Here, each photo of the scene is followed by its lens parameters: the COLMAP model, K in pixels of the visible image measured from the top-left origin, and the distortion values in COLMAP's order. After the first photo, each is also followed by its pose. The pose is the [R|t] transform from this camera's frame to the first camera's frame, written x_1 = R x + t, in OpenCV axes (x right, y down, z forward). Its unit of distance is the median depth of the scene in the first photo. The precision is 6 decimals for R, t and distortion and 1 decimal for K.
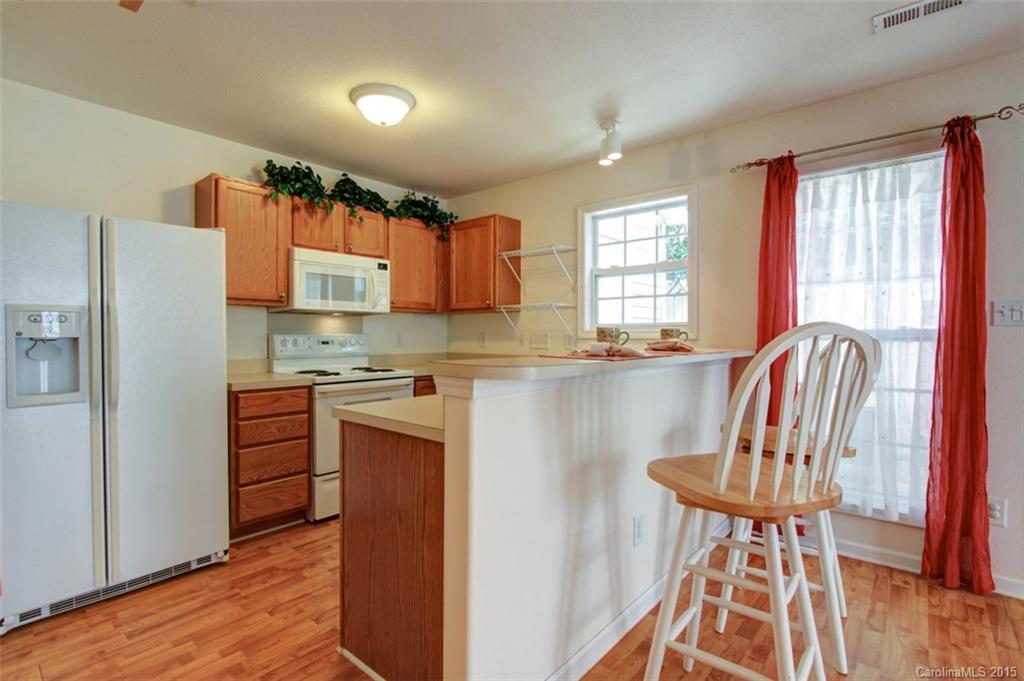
lens RADIAL K [[489.2, 0, 499.3], [0, 489.2, 338.2], [0, 0, 1]] dist [-0.013285, 0.000268]
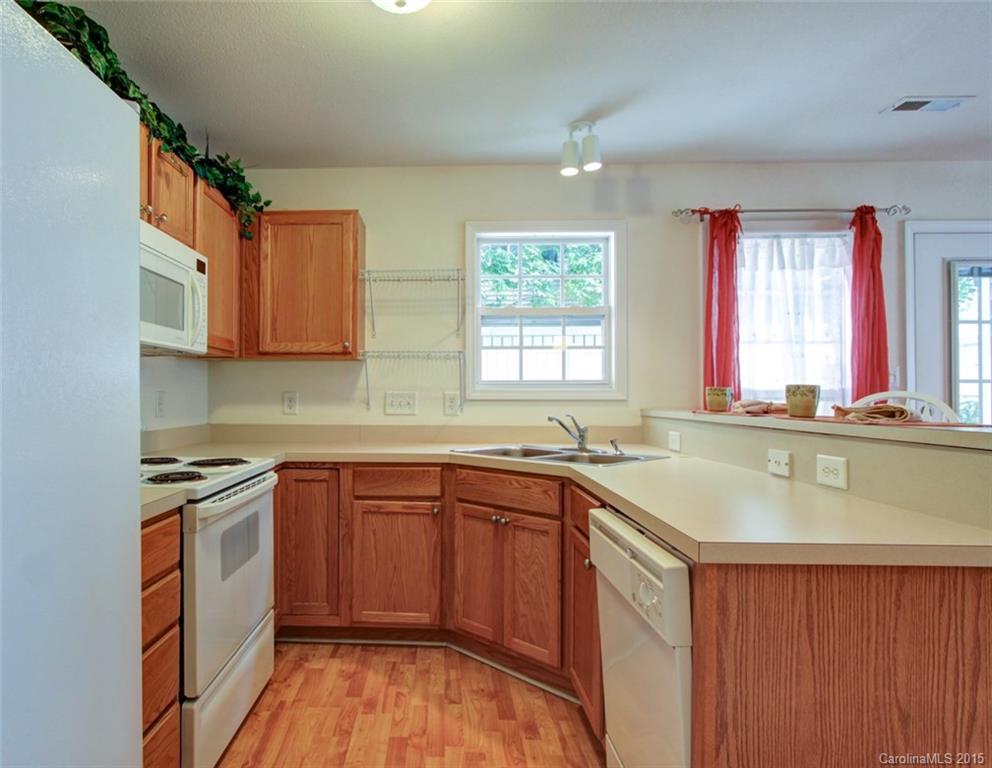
lens RADIAL K [[597.7, 0, 421.5], [0, 597.7, 382.7], [0, 0, 1]] dist [-0.002882, -0.000526]
pose [[0.776219, 0.012902, 0.630331, -0.475603], [0.004904, 0.999637, -0.026500, -0.001829], [-0.630444, 0.023661, 0.775874, 0.357165]]
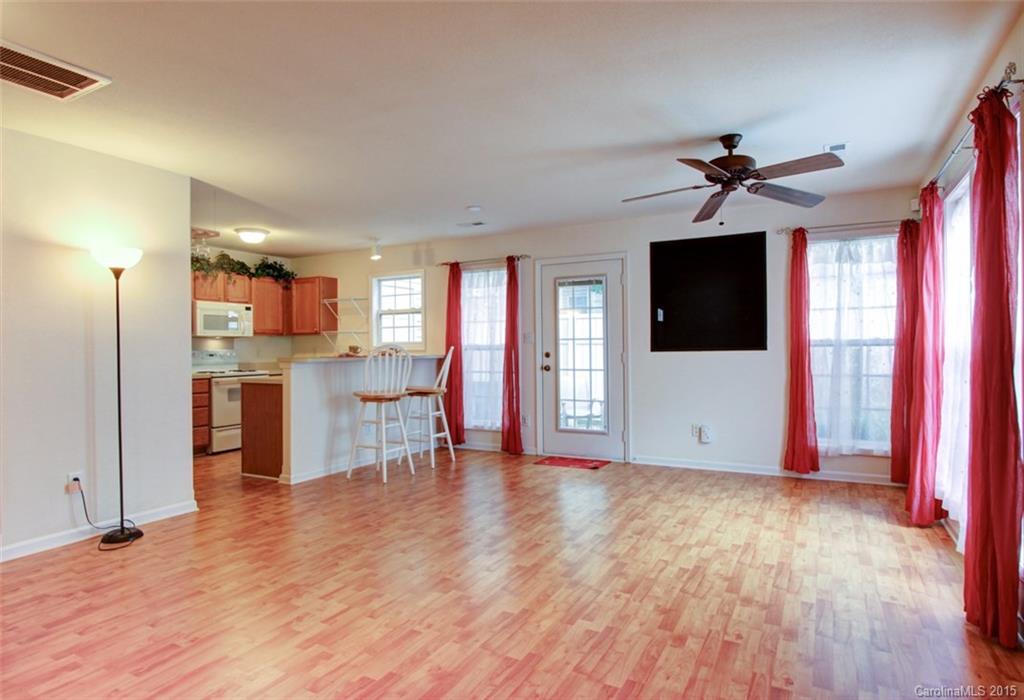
lens RADIAL K [[587.4, 0, 491.5], [0, 587.4, 352.4], [0, 0, 1]] dist [-0.016497, 0.001757]
pose [[0.979728, -0.011065, 0.200028, 0.174146], [0.011304, 0.999936, -0.000052, 0.010273], [-0.200015, 0.002312, 0.979790, -1.133507]]
